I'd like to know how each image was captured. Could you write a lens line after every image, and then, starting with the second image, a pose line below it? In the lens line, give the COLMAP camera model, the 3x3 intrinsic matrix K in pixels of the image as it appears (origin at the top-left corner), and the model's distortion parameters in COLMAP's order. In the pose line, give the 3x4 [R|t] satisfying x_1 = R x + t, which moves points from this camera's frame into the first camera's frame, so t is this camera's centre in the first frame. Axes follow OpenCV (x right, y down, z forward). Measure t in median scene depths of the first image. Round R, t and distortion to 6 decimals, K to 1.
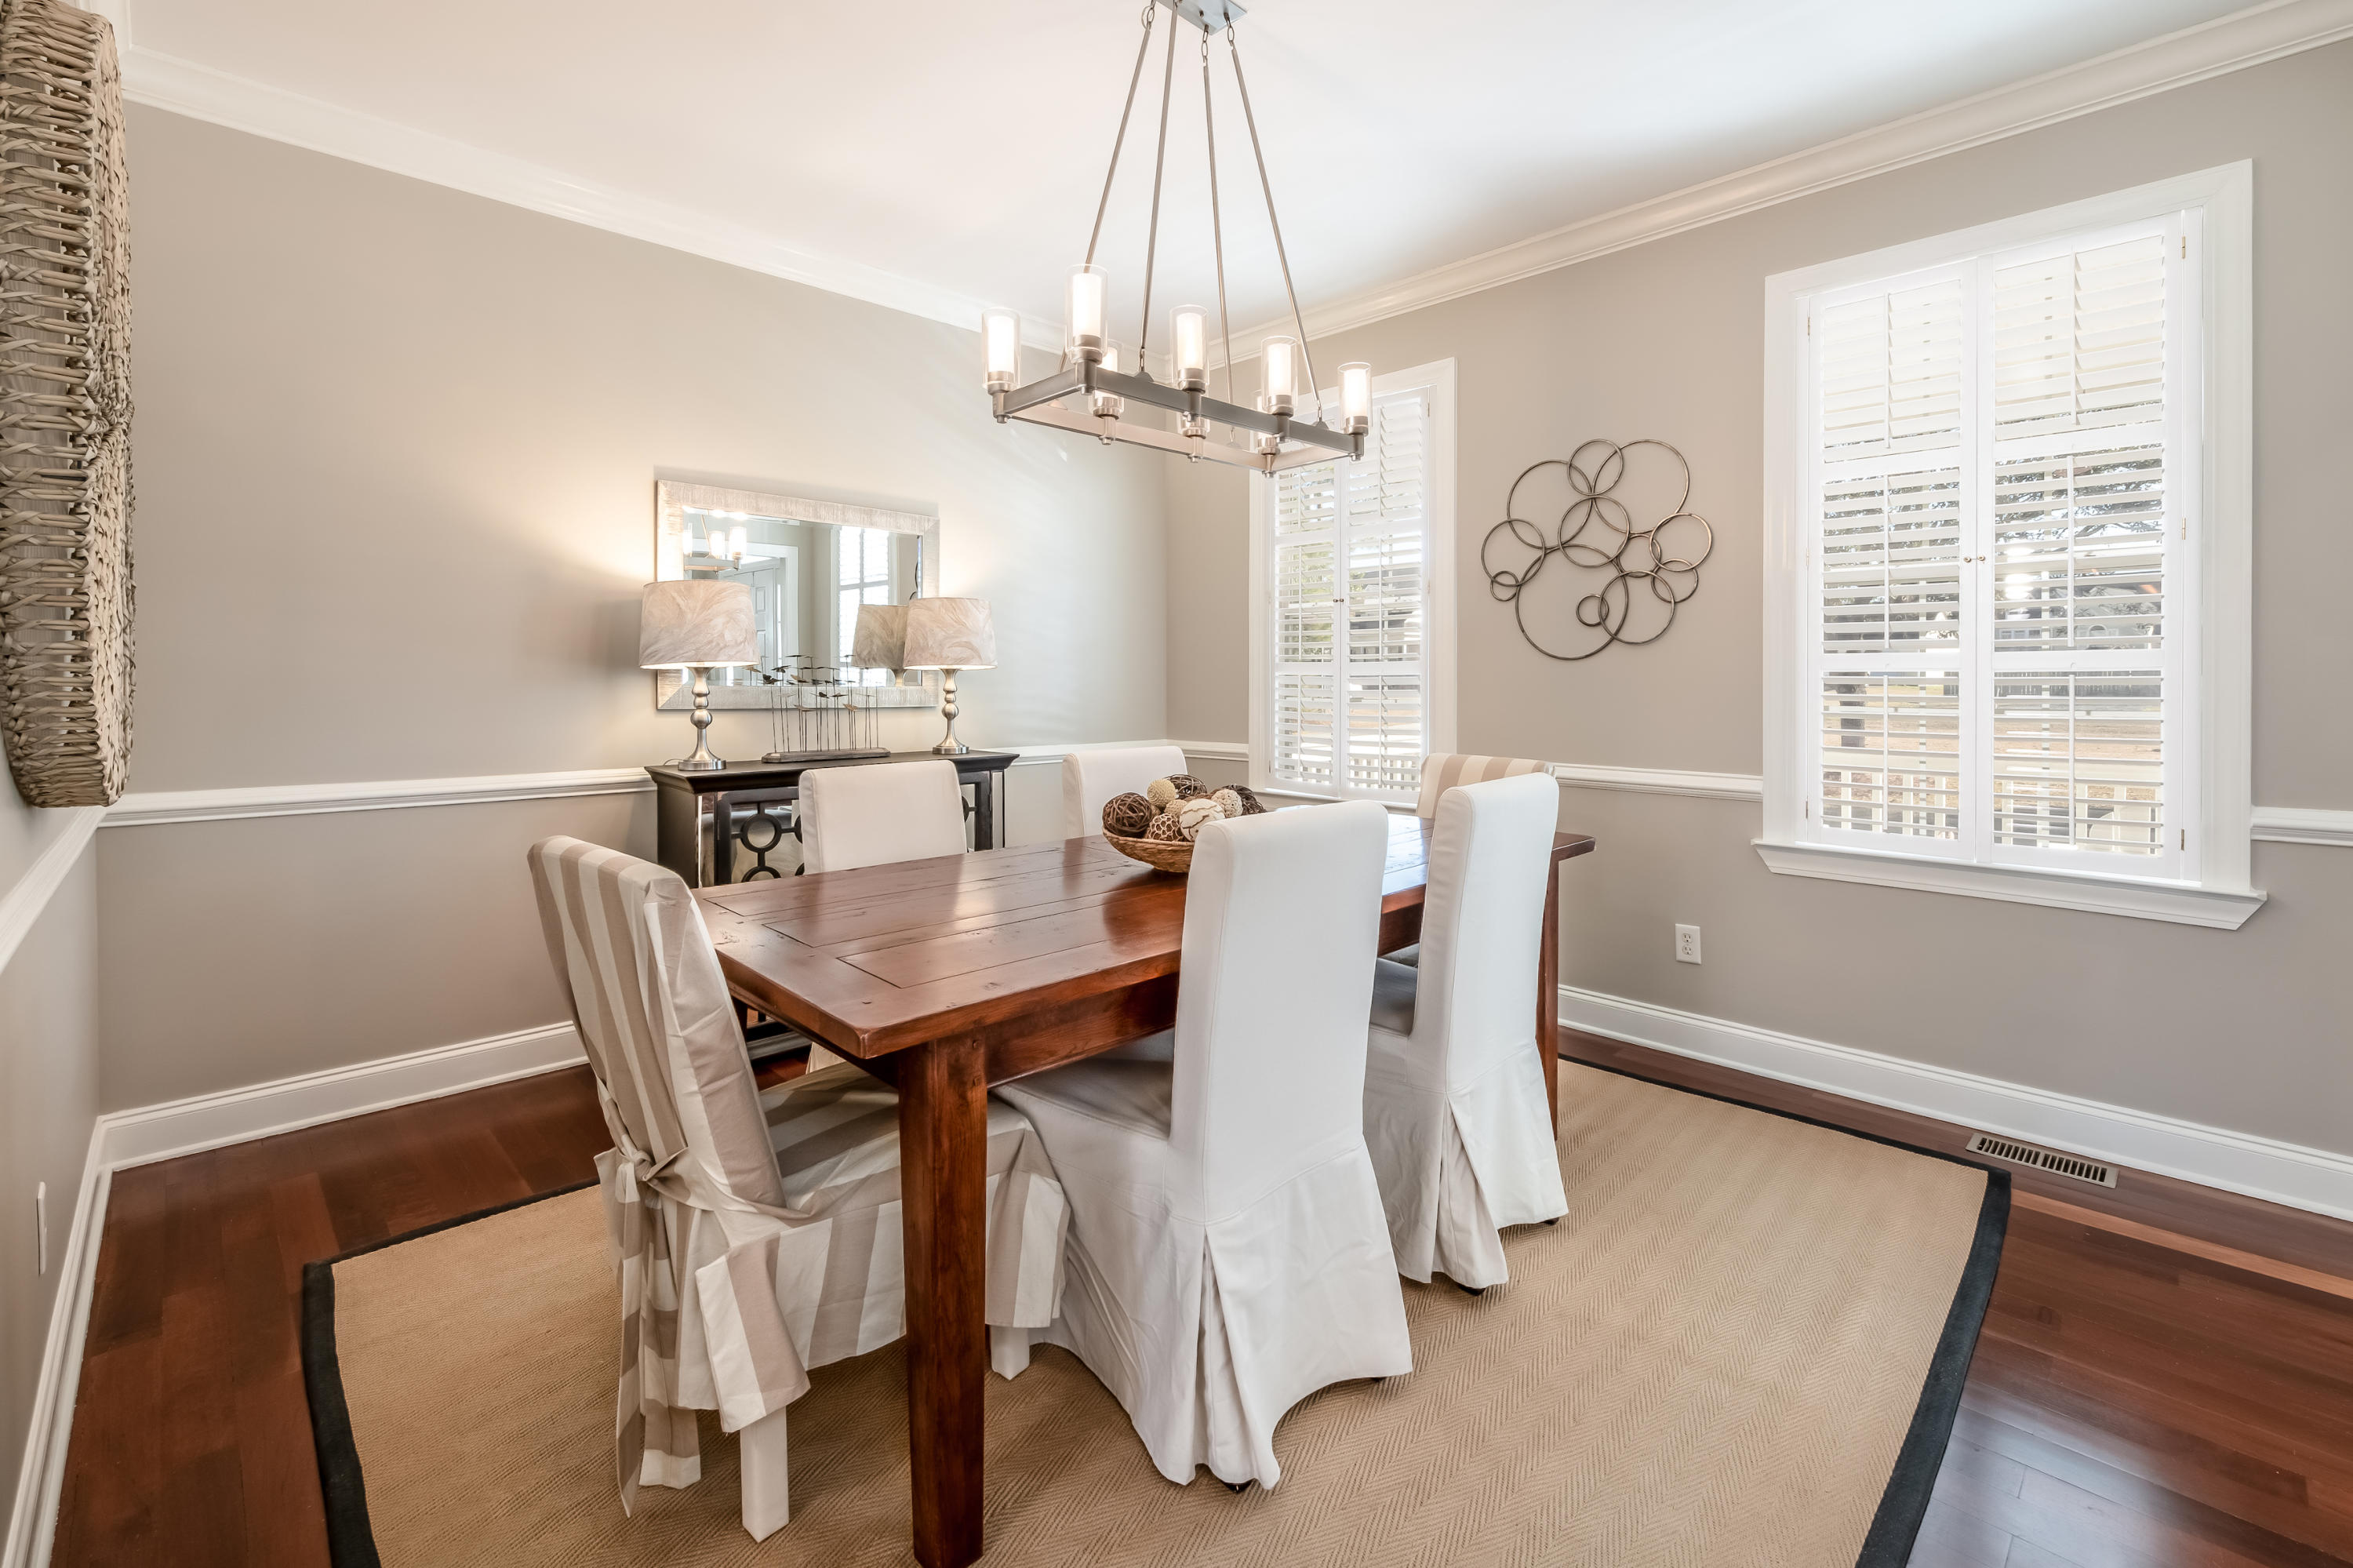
lens RADIAL K [[991.7, 0, 1175.3], [0, 991.7, 792.9], [0, 0, 1]] dist [0.000542, 0.000018]
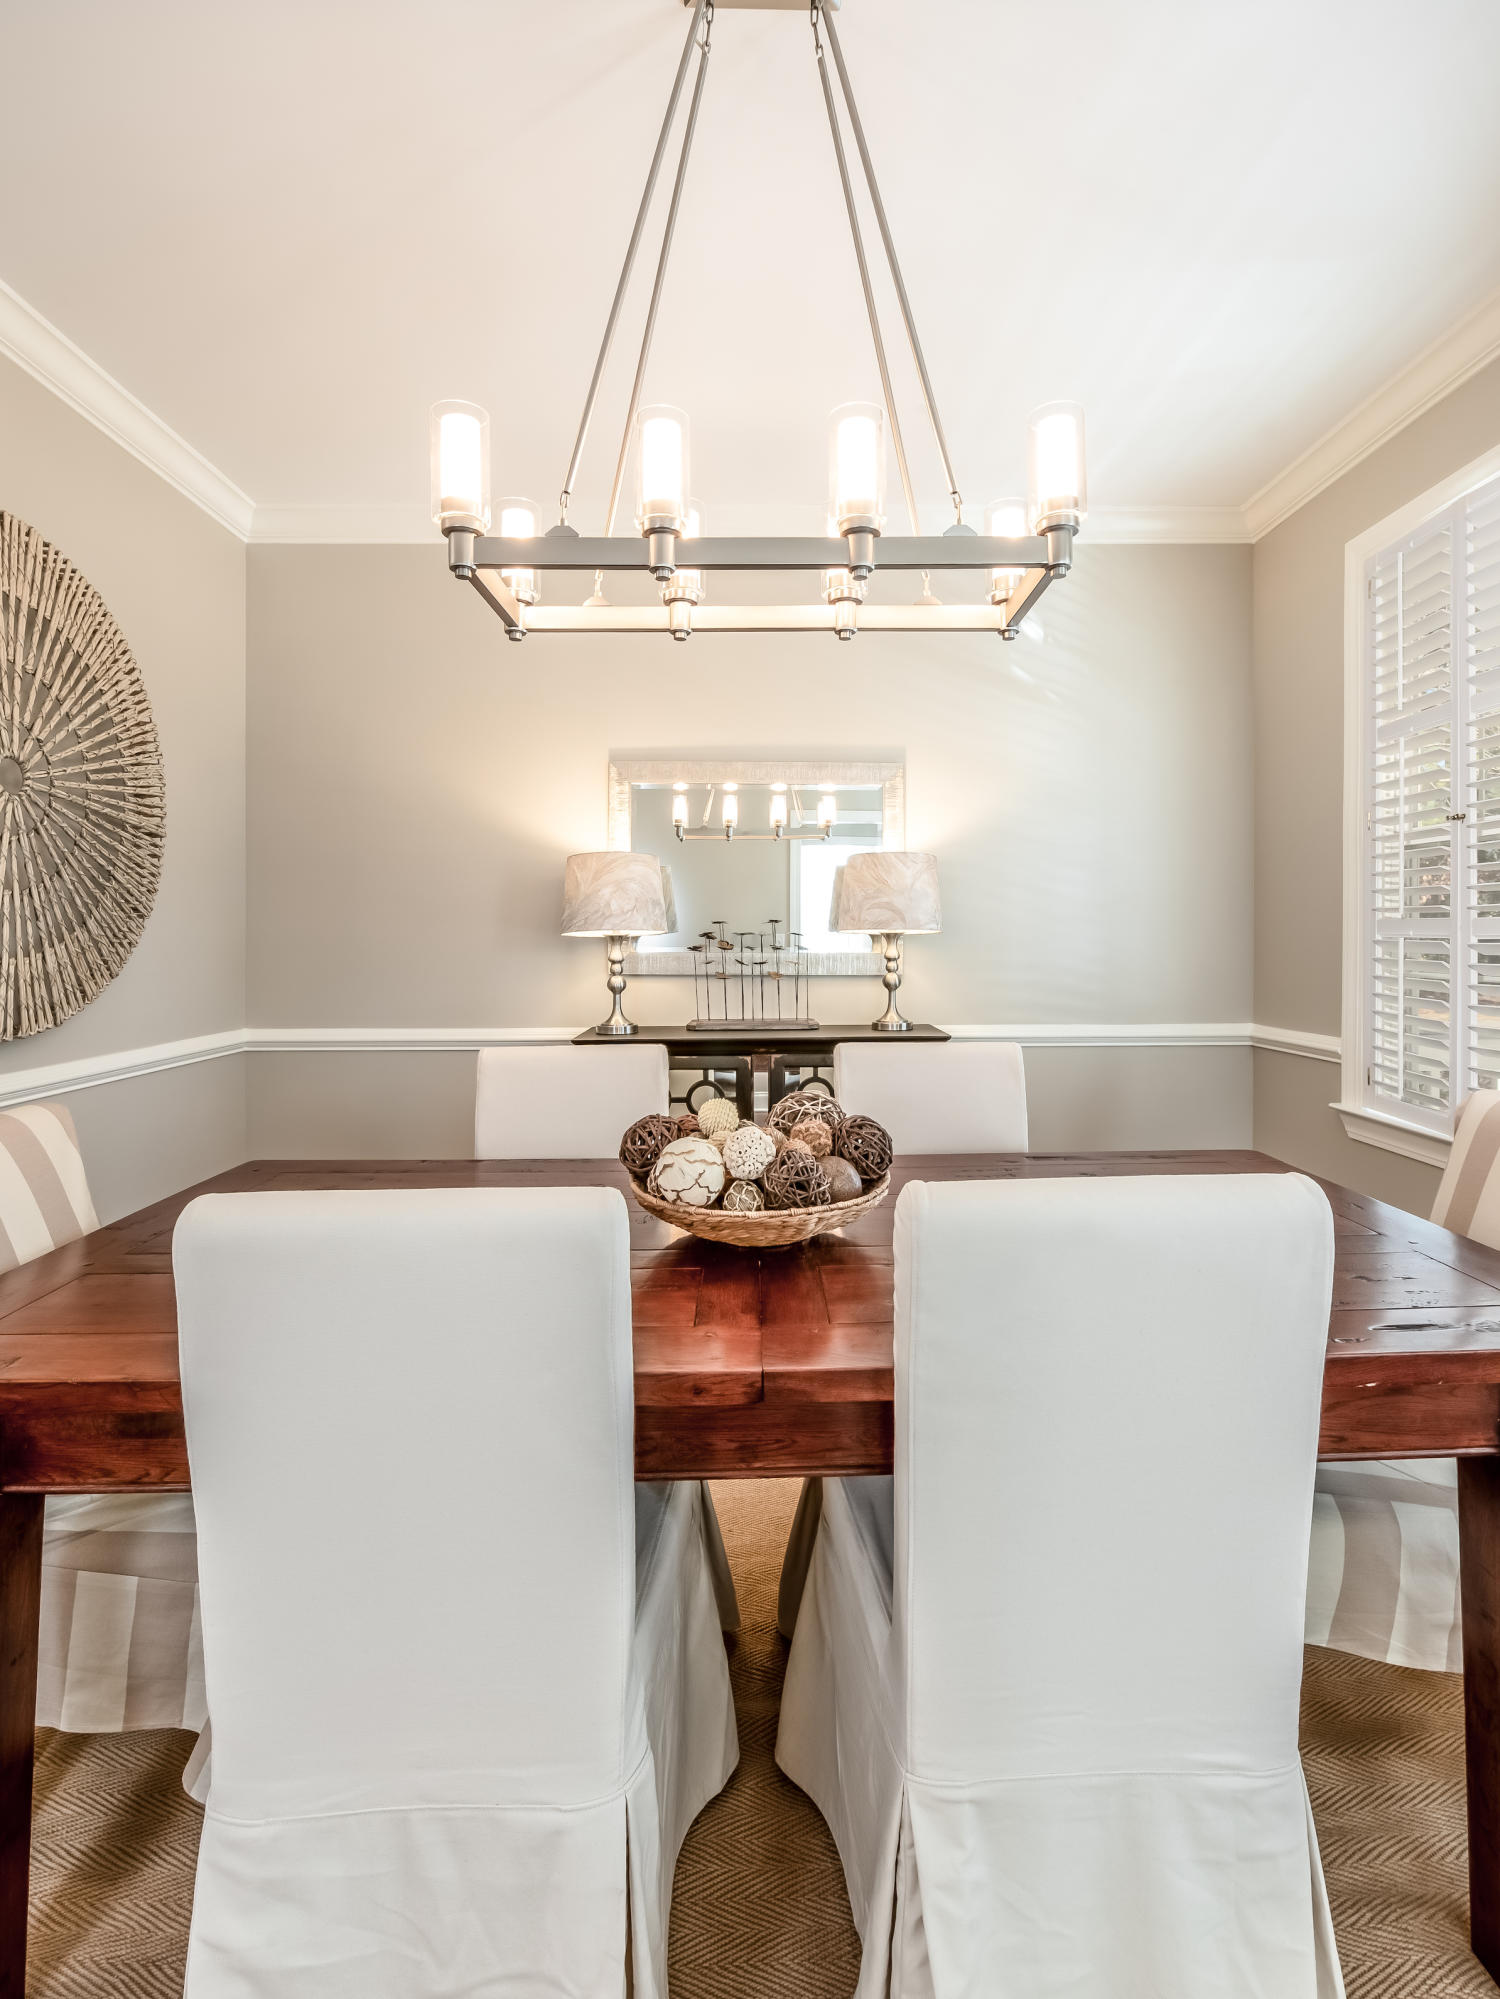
lens RADIAL K [[984.2, 0, 754.6], [0, 984.2, 984.4], [0, 0, 1]] dist [0.003253, 0.000068]
pose [[0.734921, 0.022708, -0.677773, 0.299382], [-0.071244, 0.996494, -0.043866, -0.036443], [0.674400, 0.080525, 0.733962, 0.312225]]
